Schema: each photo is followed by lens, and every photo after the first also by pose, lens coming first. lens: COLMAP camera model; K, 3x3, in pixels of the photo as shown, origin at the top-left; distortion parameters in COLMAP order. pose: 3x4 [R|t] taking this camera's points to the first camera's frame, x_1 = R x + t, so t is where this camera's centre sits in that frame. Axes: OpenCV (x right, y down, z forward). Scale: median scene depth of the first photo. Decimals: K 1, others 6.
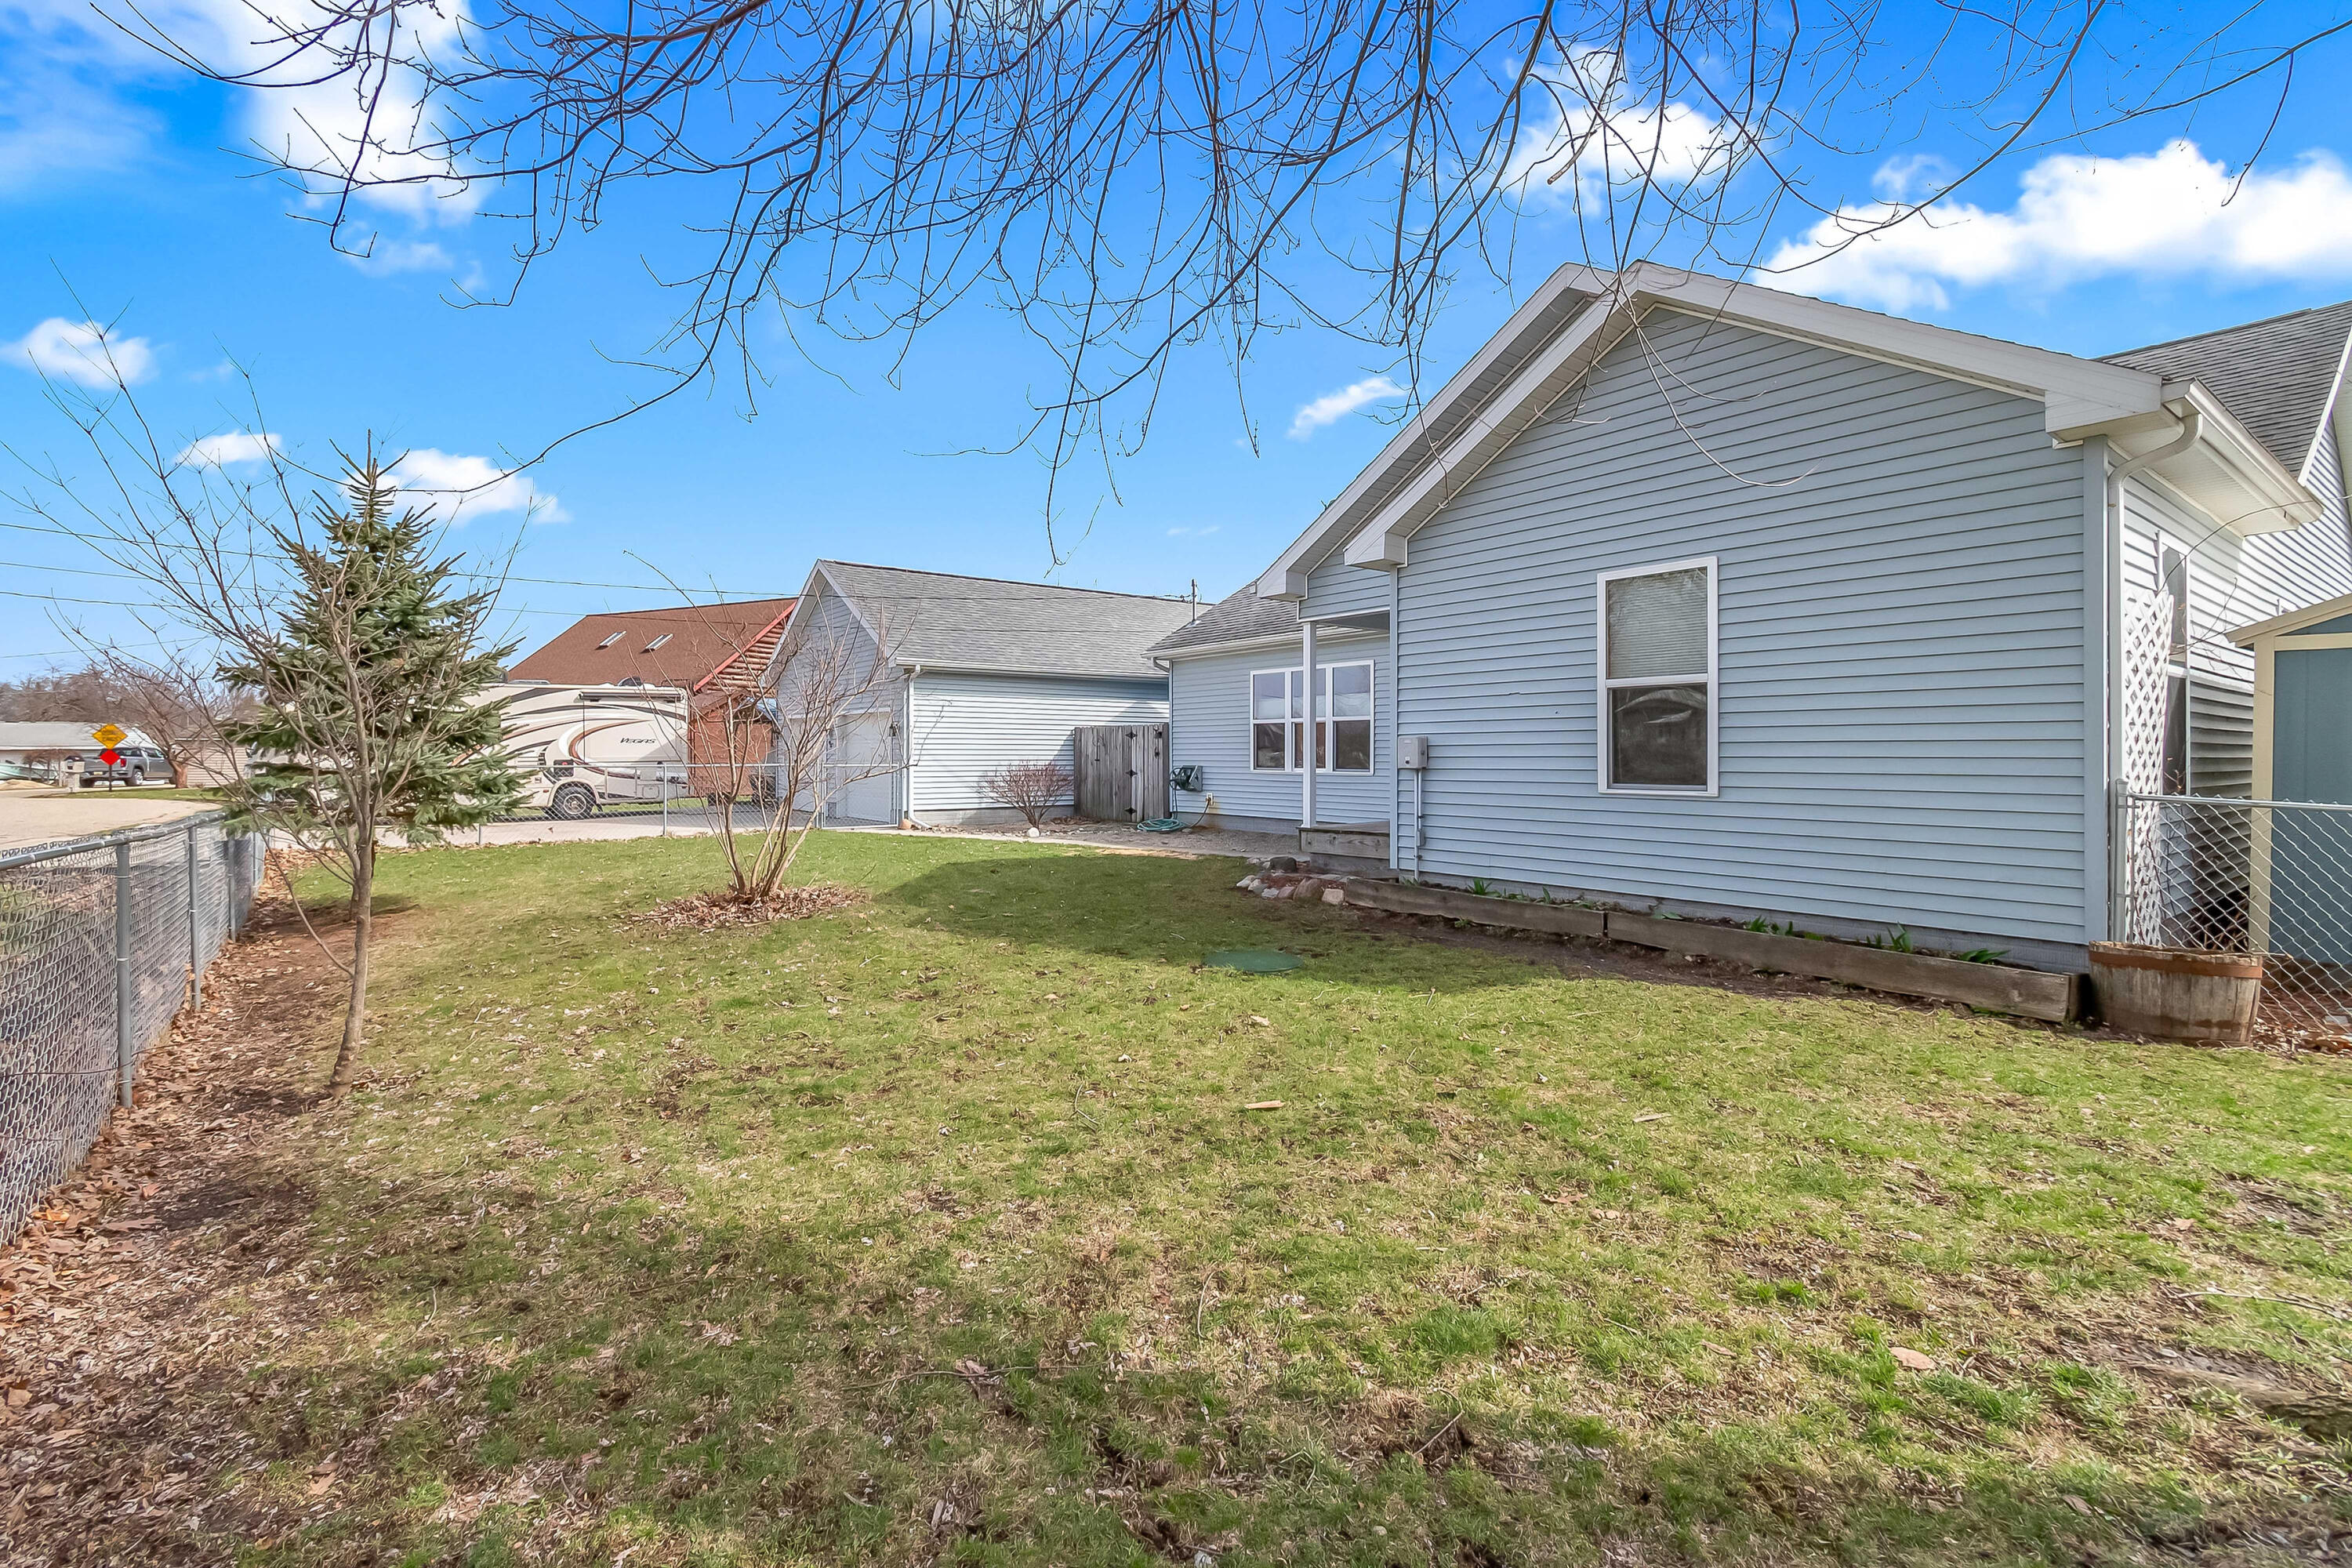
lens RADIAL K [[1032.5, 0, 1176.0], [0, 1032.5, 784.0], [0, 0, 1]] dist [-0.003232, -0.000879]
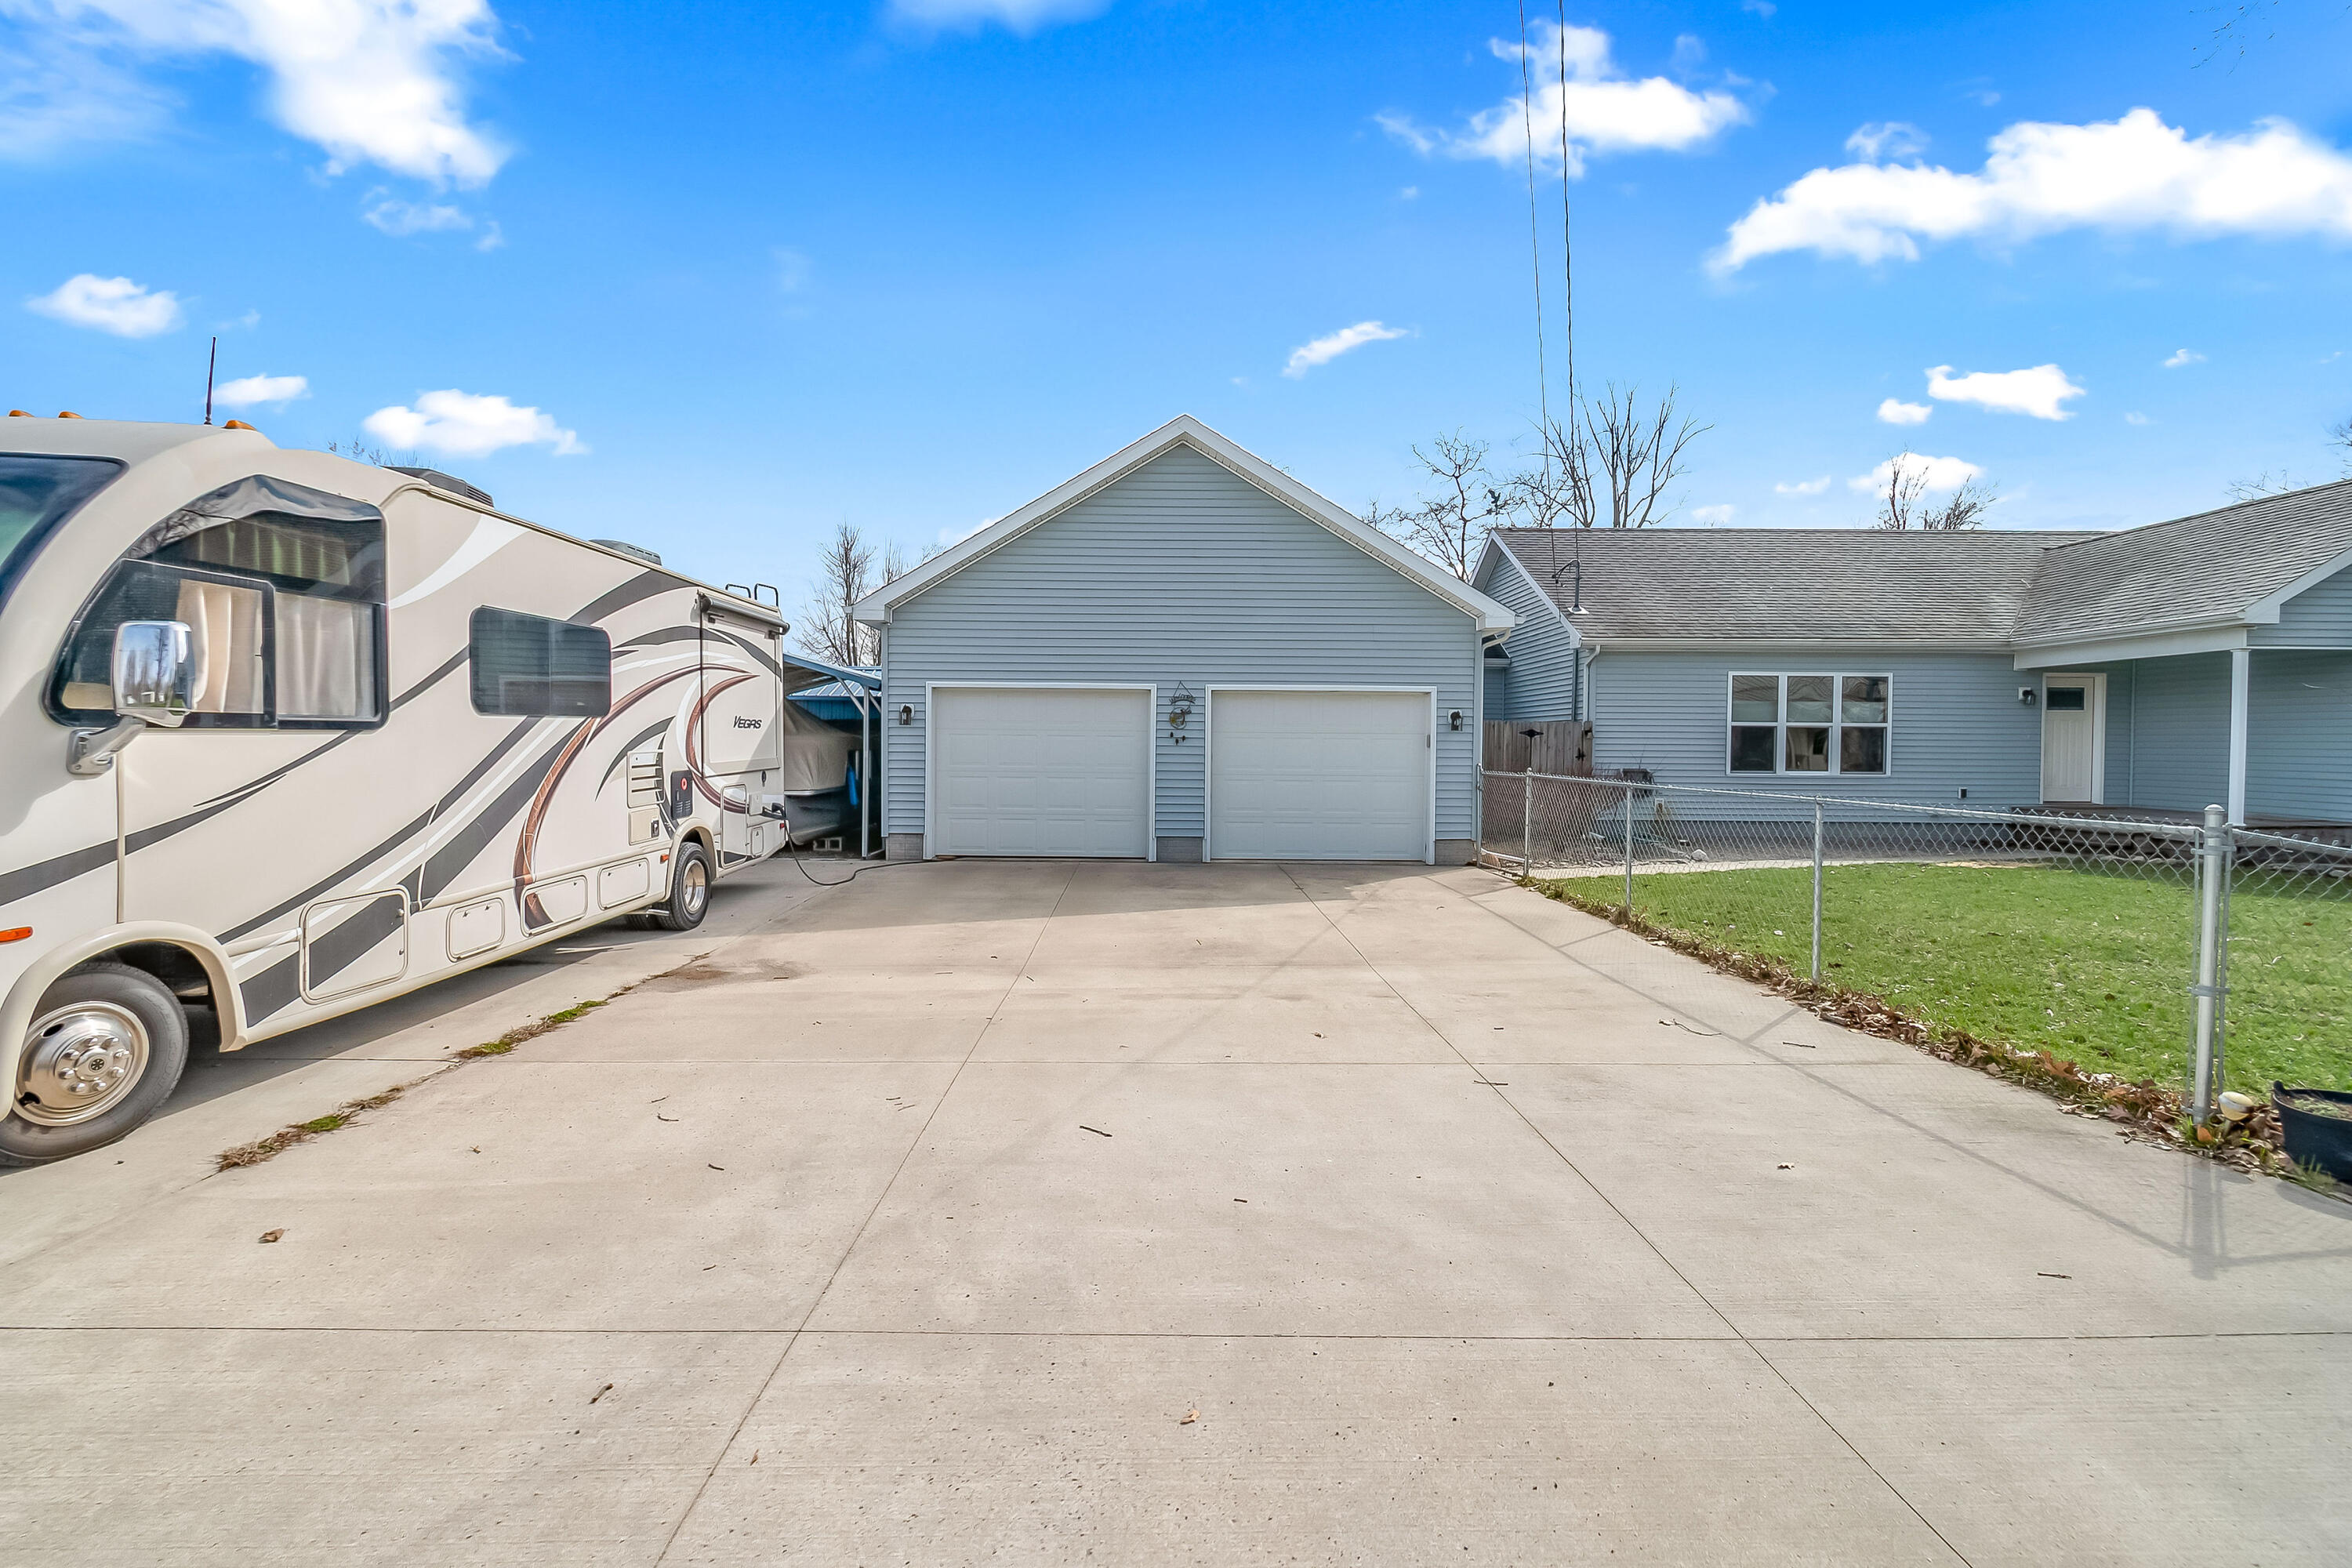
lens RADIAL K [[1063.8, 0, 1162.9], [0, 1063.8, 758.8], [0, 0, 1]] dist [0.010371, -0.007430]
pose [[0.608419, -0.006578, 0.793589, -1.997735], [0.014564, 0.999890, -0.002877, -0.061180], [-0.793482, 0.013308, 0.608448, 1.544108]]
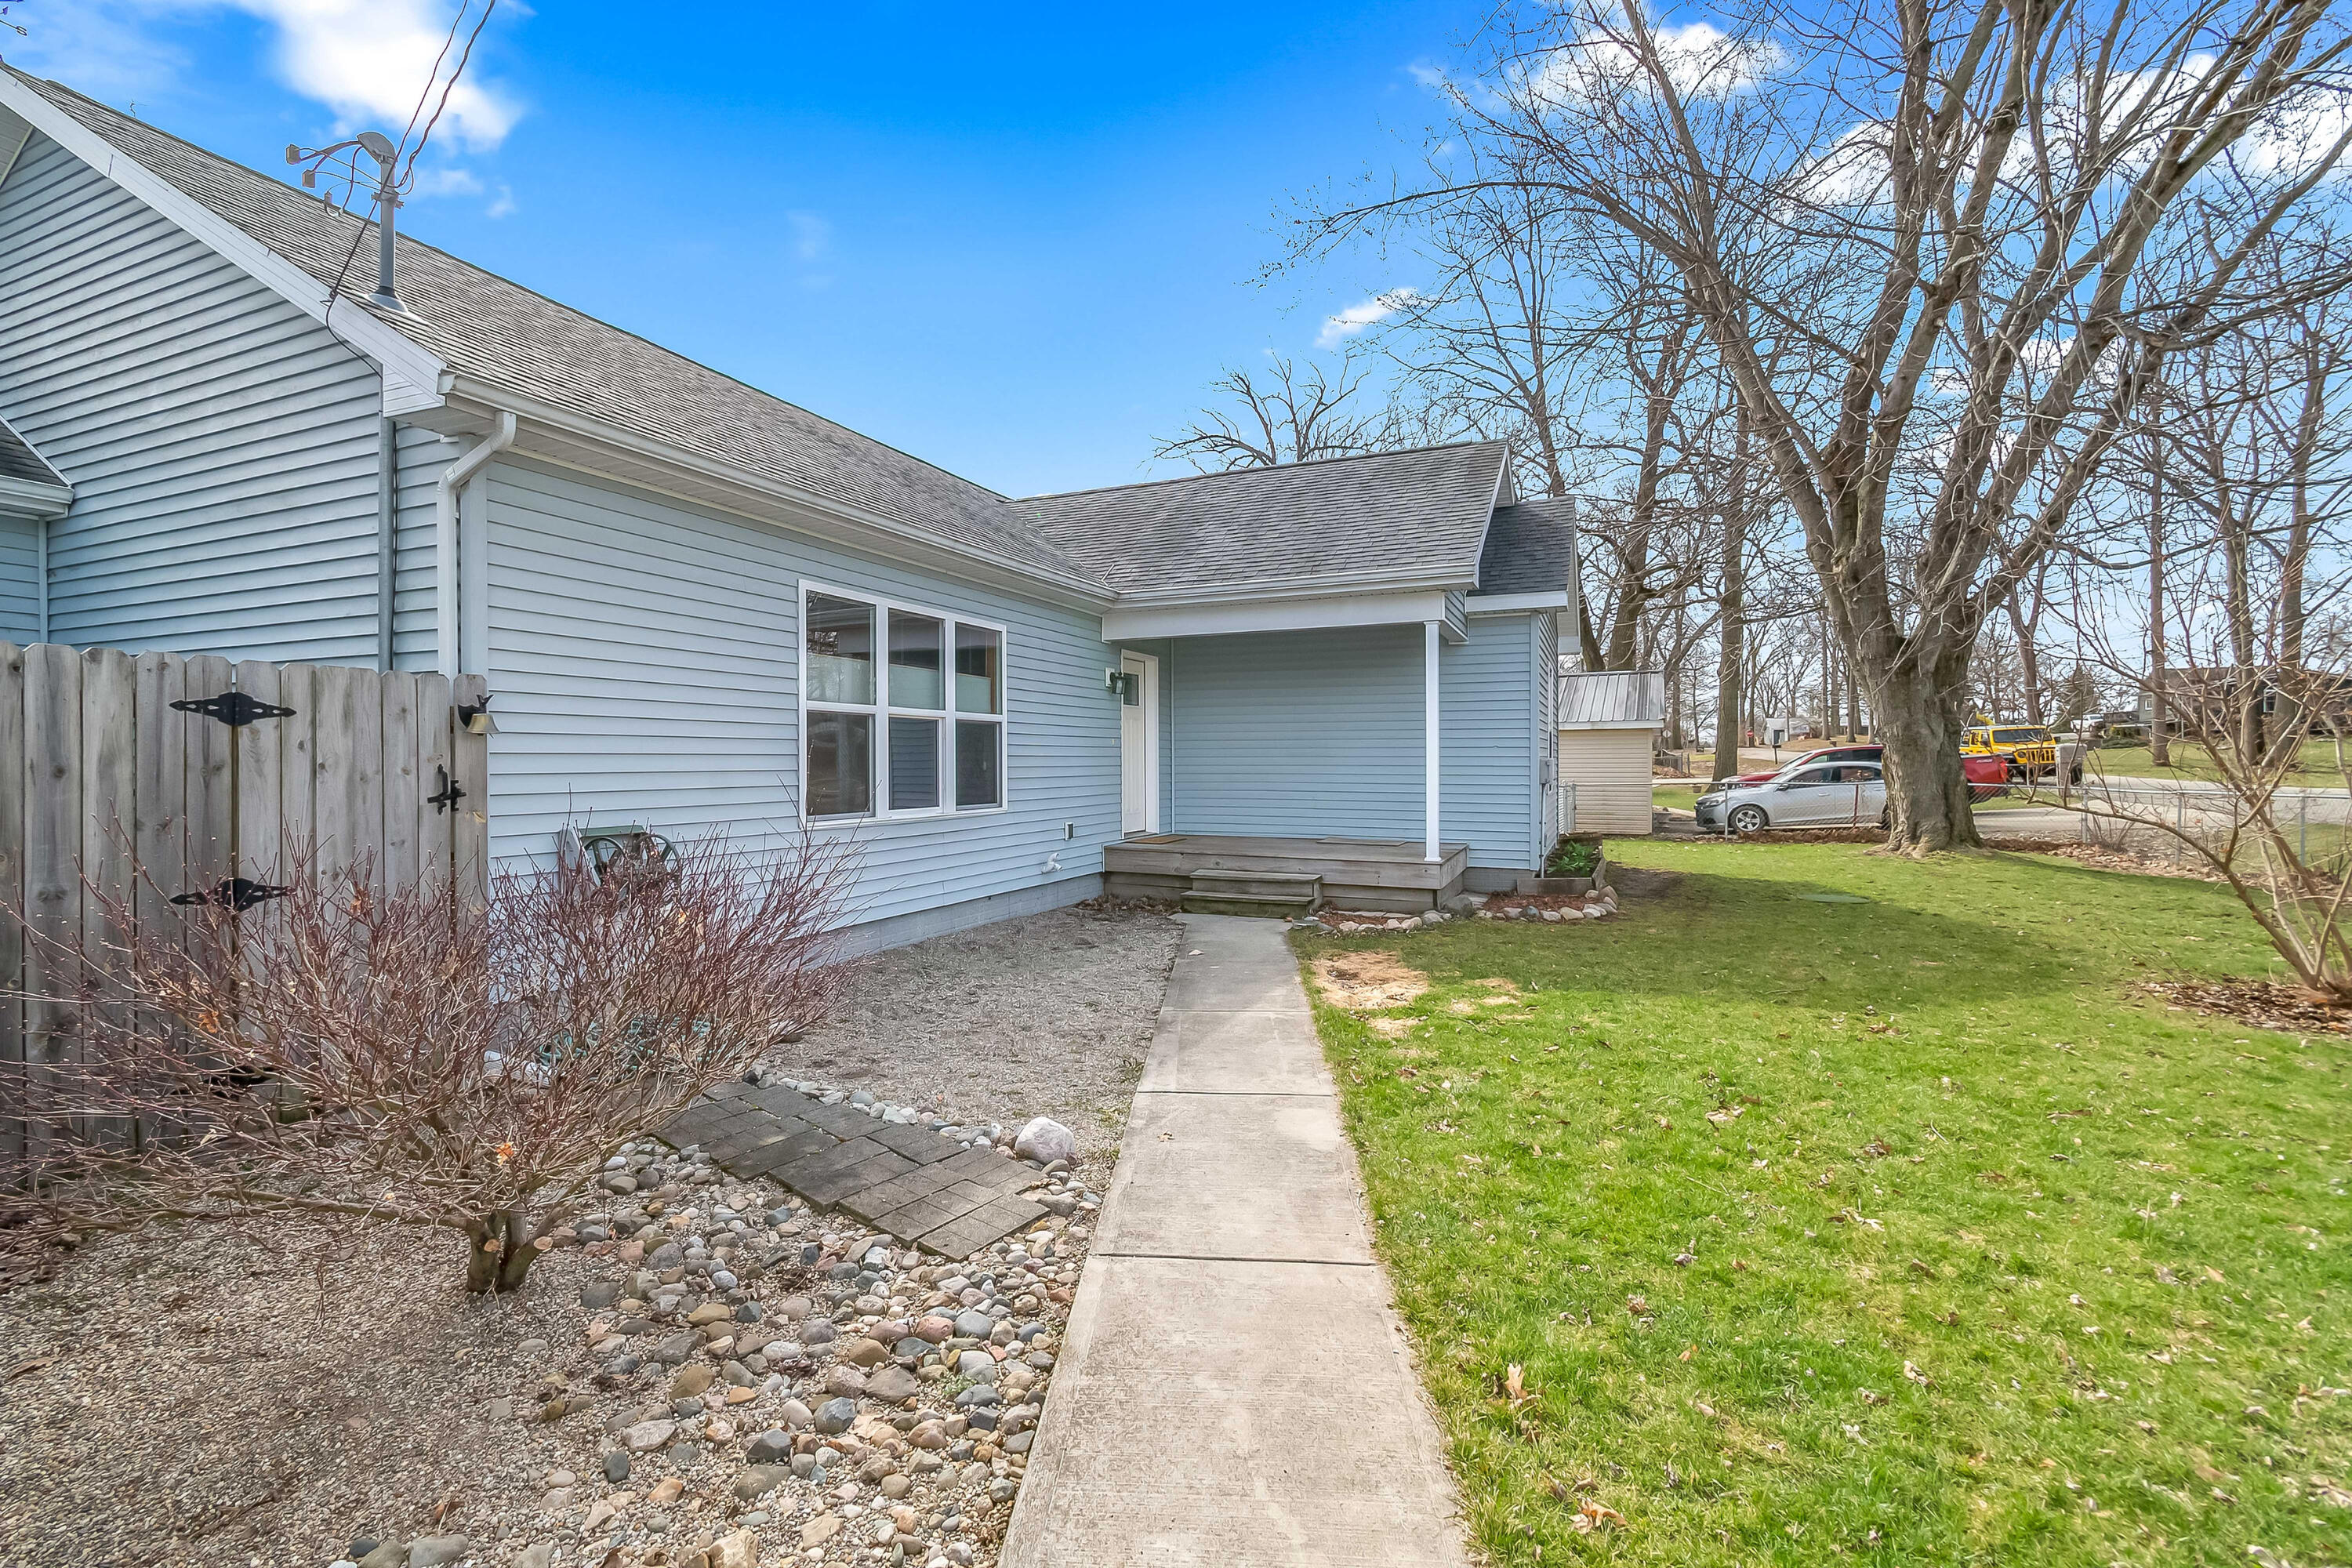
lens RADIAL K [[1063.8, 0, 1162.9], [0, 1063.8, 758.8], [0, 0, 1]] dist [0.010371, -0.007430]
pose [[-0.479350, 0.007717, 0.877590, -0.689206], [0.033343, 0.999400, 0.009424, -0.072705], [-0.876990, 0.033779, -0.479319, 2.047258]]
